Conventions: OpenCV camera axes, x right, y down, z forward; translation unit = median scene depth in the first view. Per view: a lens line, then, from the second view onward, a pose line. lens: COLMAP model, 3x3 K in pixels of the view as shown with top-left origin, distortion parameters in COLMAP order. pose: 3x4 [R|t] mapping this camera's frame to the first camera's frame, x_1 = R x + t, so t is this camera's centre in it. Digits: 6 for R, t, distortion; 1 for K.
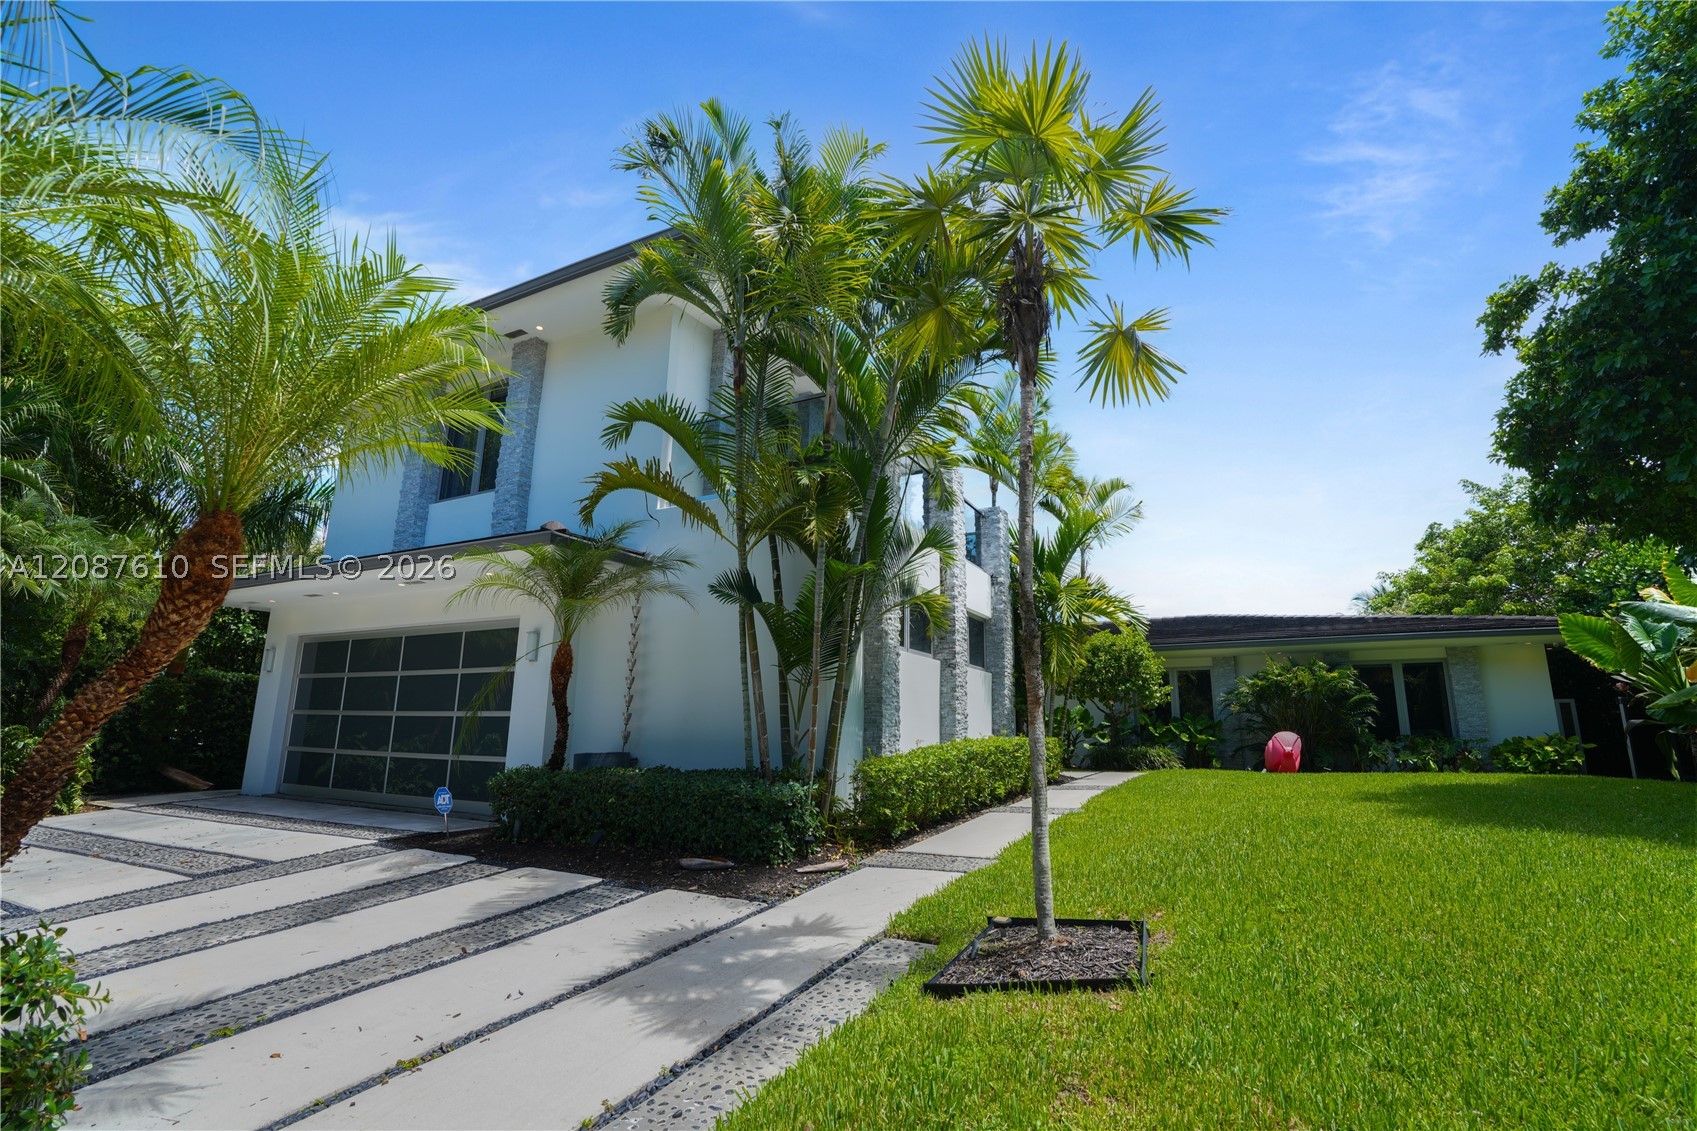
lens RADIAL K [[767.0, 0, 892.0], [0, 767.0, 562.9], [0, 0, 1]] dist [-0.051599, 0.016944]
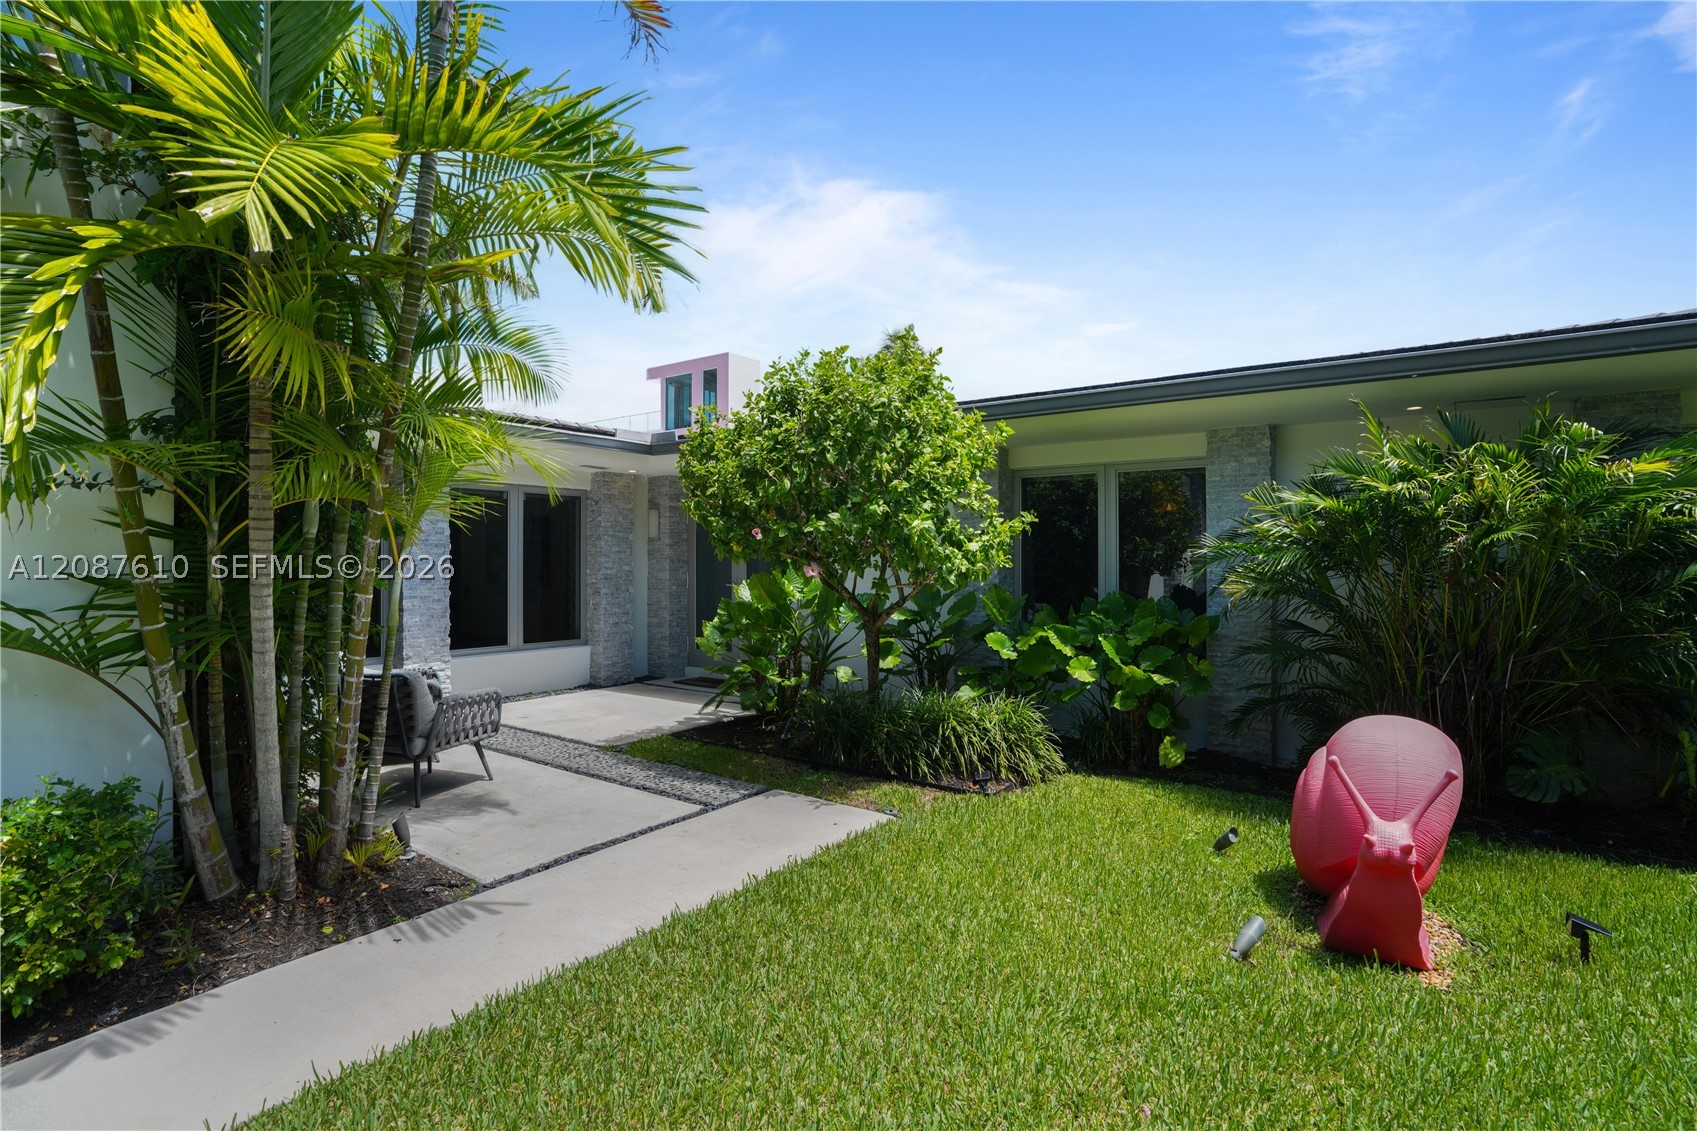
lens RADIAL K [[814.3, 0, 847.6], [0, 814.3, 577.2], [0, 0, 1]] dist [-0.070311, 0.026823]
pose [[0.985317, -0.011734, -0.170329, 0.621623], [0.051017, 0.972292, 0.228136, 0.186531], [0.162933, -0.233476, 0.958614, 1.175082]]
